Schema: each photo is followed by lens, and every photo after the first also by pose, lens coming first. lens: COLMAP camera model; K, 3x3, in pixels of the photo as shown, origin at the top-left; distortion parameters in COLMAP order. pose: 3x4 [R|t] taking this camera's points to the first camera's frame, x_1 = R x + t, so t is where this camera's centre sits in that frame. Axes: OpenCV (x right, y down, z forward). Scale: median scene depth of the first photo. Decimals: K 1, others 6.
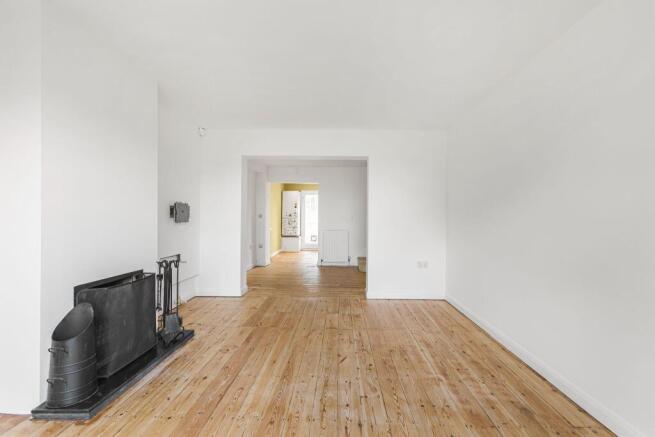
lens RADIAL K [[298.0, 0, 327.5], [0, 298.0, 218.5], [0, 0, 1]] dist [-0.001540, -0.000047]
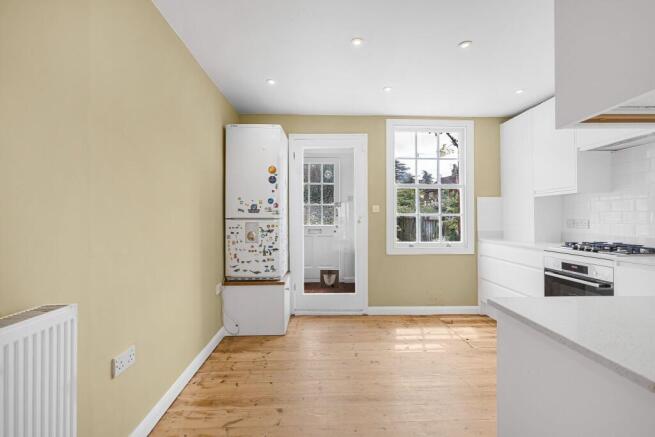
lens RADIAL K [[298.0, 0, 327.5], [0, 298.0, 218.5], [0, 0, 1]] dist [-0.001540, -0.000047]
pose [[0.998078, -0.006910, 0.061582, -0.074991], [0.006765, 0.999974, 0.002560, -0.000709], [-0.061598, -0.002138, 0.998099, 0.737243]]
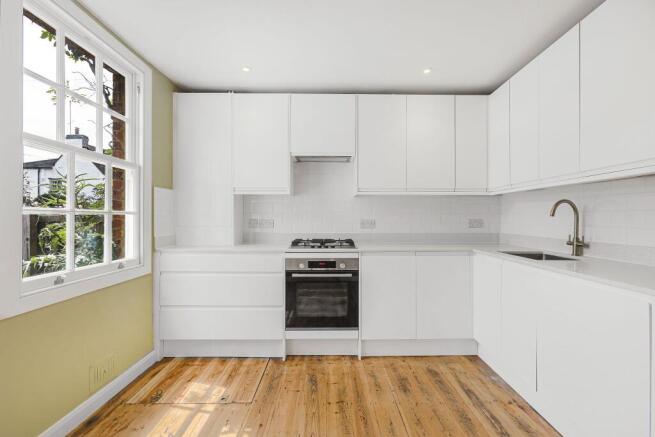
lens RADIAL K [[298.0, 0, 327.5], [0, 298.0, 218.5], [0, 0, 1]] dist [-0.001540, -0.000047]
pose [[-0.053477, -0.004310, 0.998560, -0.116701], [-0.002697, 0.999988, 0.004172, -0.000081], [-0.998565, -0.002470, -0.053488, 0.949772]]
